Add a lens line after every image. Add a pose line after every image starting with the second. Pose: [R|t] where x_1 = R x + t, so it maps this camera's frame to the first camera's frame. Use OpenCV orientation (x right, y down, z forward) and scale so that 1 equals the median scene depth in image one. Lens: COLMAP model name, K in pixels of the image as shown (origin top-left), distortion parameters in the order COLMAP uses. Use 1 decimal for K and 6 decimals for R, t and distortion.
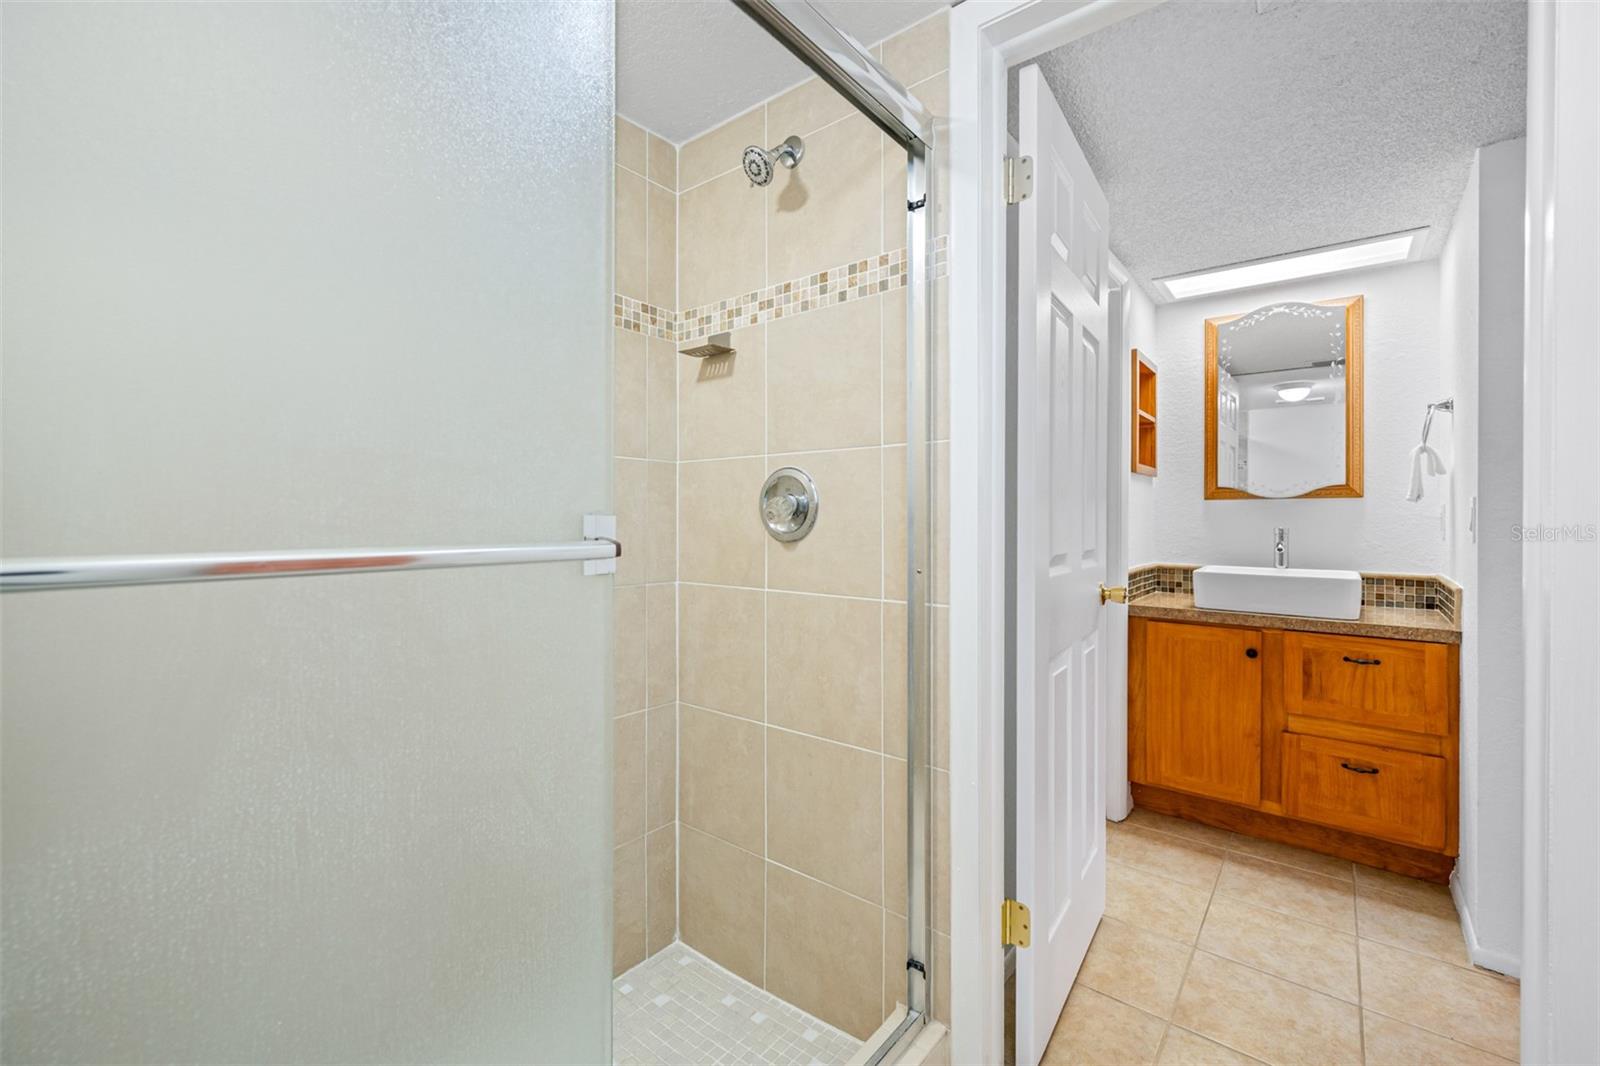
lens RADIAL K [[646.8, 0, 826.6], [0, 646.8, 522.2], [0, 0, 1]] dist [0.001090, 0.000094]
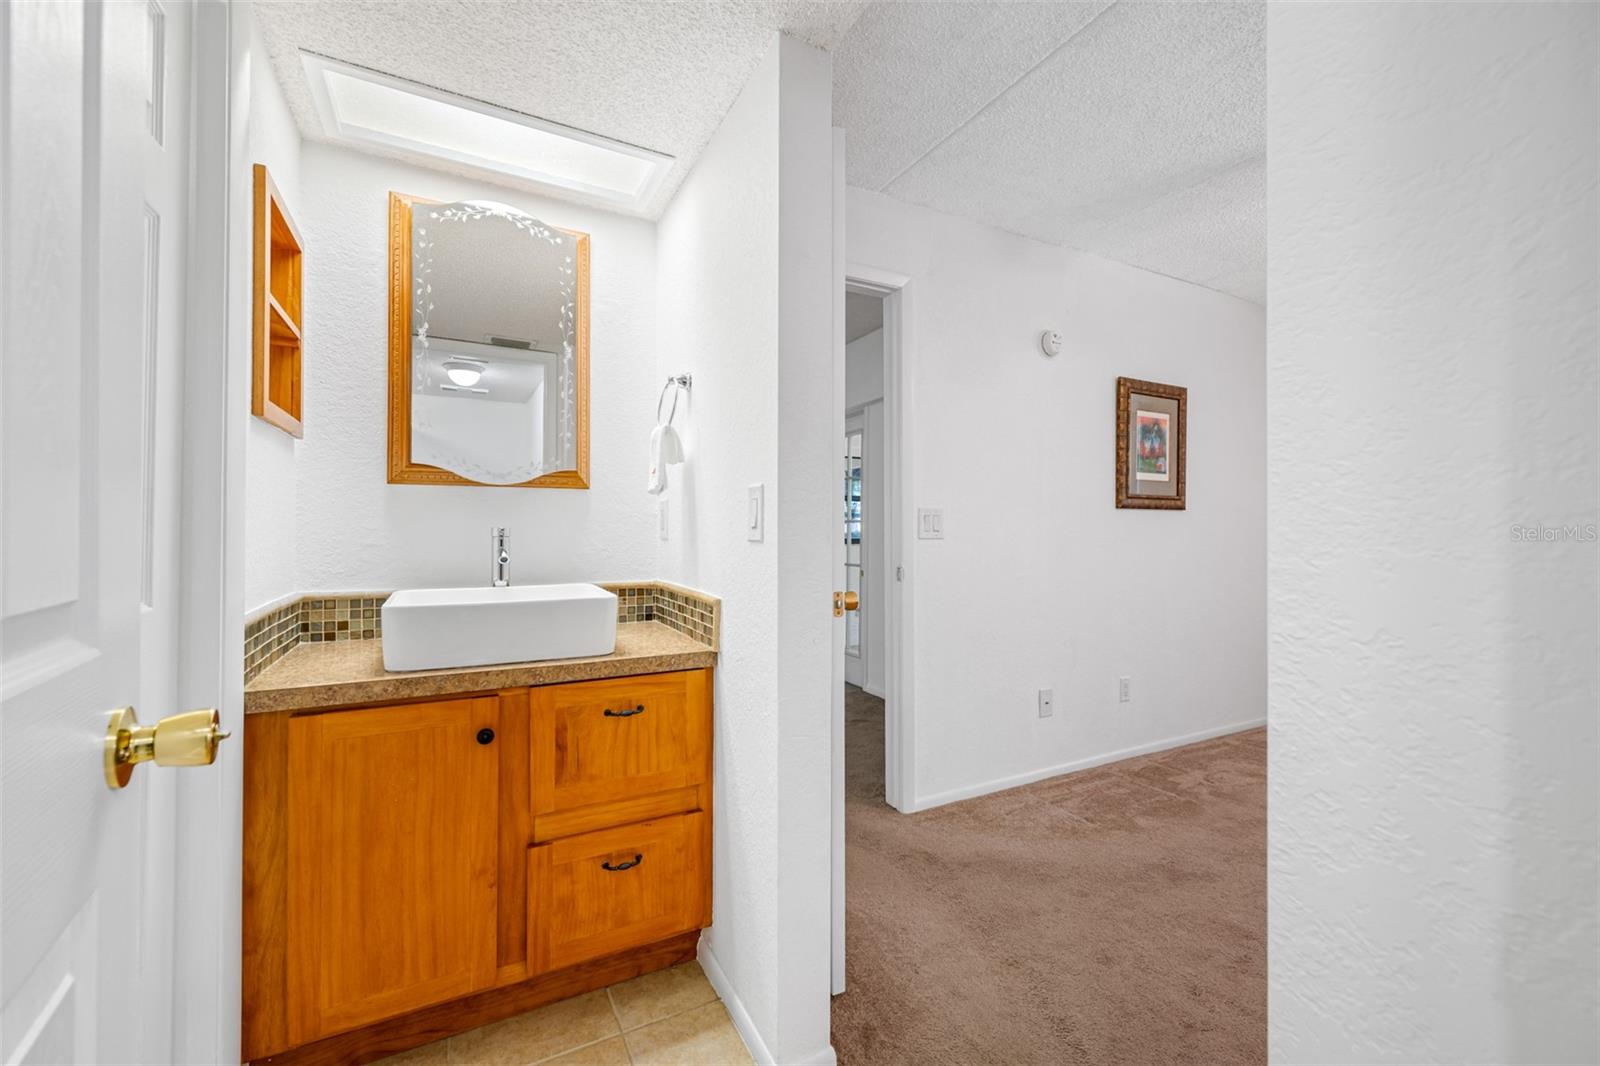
lens RADIAL K [[658.6, 0, 784.1], [0, 658.6, 523.6], [0, 0, 1]] dist [0.000041, -0.000564]
pose [[0.426255, 0.003813, 0.904595, 0.214137], [0.001195, 0.999988, -0.004778, 0.008618], [-0.904602, 0.003118, 0.426245, 0.471124]]
